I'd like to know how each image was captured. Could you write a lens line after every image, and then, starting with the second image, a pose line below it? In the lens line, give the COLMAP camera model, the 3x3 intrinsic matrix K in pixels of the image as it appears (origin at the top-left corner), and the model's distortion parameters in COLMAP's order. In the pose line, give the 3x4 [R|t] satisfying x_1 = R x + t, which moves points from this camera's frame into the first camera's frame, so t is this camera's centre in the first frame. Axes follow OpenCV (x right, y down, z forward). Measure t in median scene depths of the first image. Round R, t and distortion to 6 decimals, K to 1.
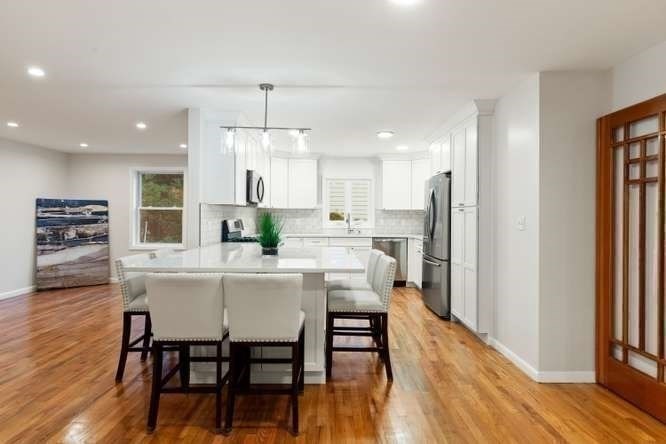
lens RADIAL K [[373.7, 0, 332.9], [0, 373.7, 214.2], [0, 0, 1]] dist [0.001752, 0.000481]
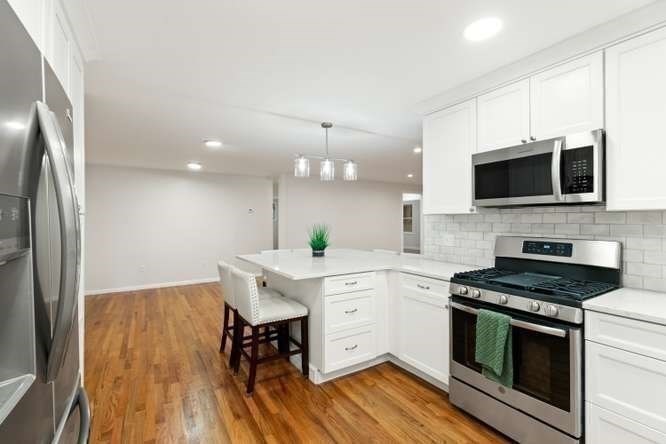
lens RADIAL K [[305.1, 0, 331.6], [0, 305.1, 219.6], [0, 0, 1]] dist [0.010463, 0.000185]
pose [[-0.852950, -0.004997, -0.521969, 0.345093], [-0.003139, 0.999985, -0.004443, -0.023426], [0.521984, -0.002151, -0.852953, 1.898191]]
